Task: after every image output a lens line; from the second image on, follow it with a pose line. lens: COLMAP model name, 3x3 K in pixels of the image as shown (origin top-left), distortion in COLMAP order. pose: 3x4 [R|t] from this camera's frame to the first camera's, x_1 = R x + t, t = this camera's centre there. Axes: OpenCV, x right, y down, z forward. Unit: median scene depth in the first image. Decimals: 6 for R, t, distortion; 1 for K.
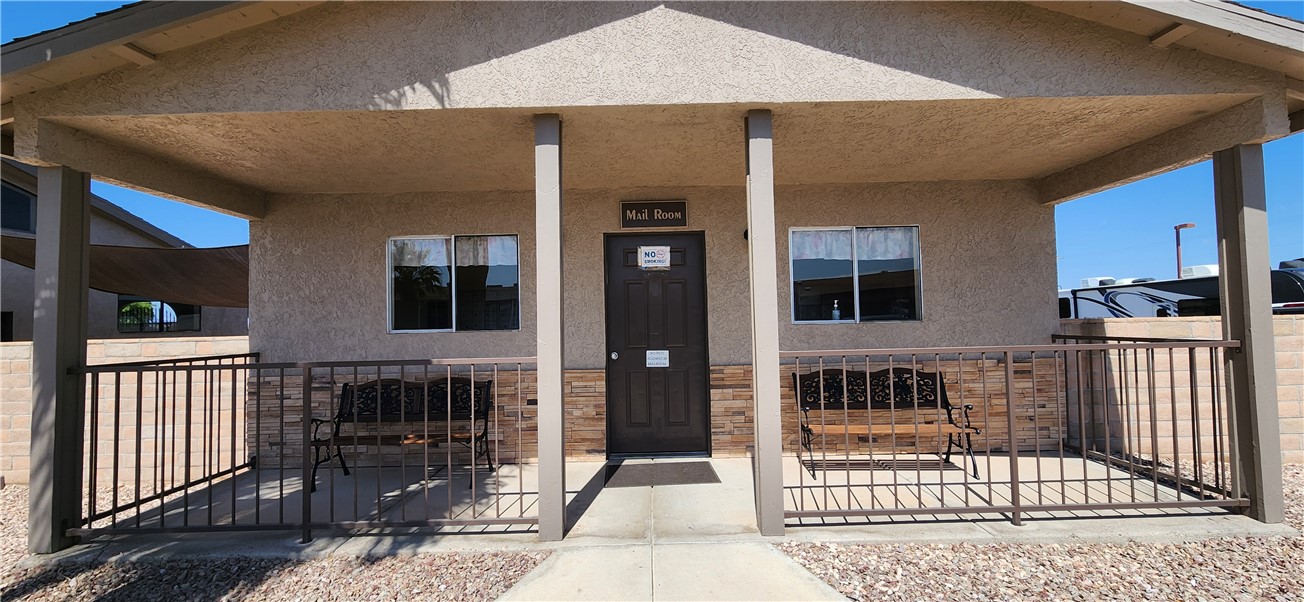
lens RADIAL K [[534.2, 0, 655.4], [0, 534.2, 304.6], [0, 0, 1]] dist [-0.001897, 0.000006]
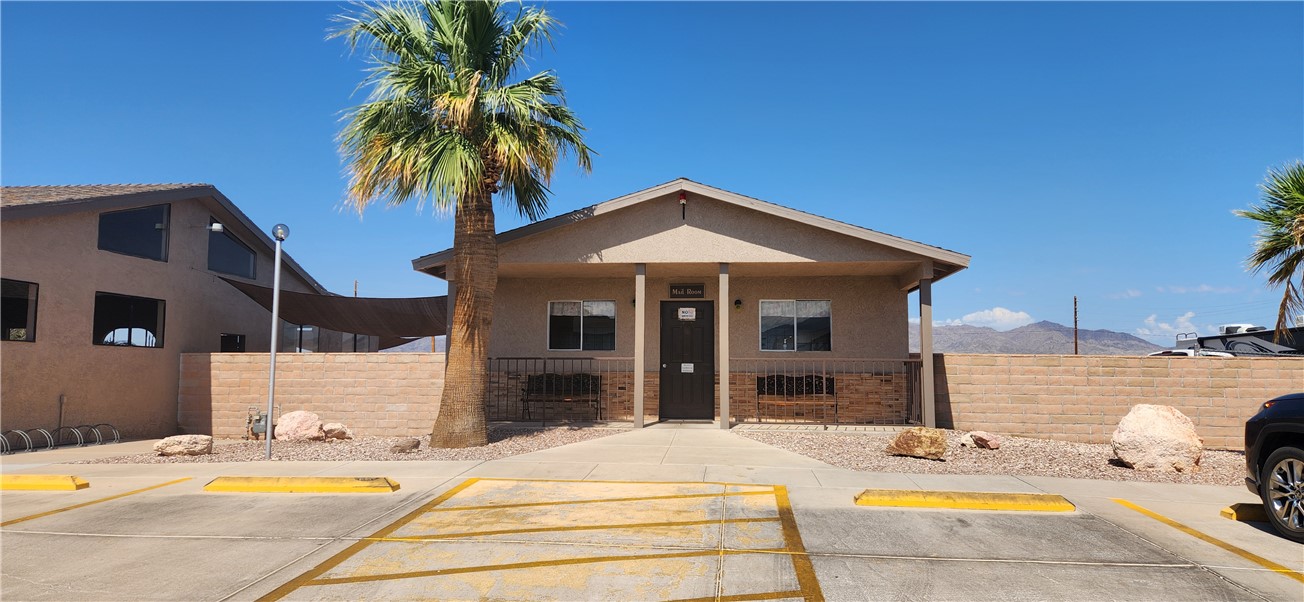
lens RADIAL K [[860.9, 0, 658.9], [0, 860.9, 297.1], [0, 0, 1]] dist [-0.000204, -0.001017]
pose [[0.996086, 0.019826, -0.086134, 0.161455], [-0.024633, 0.998176, -0.055110, 0.022751], [0.084884, 0.057016, 0.994758, -2.052182]]
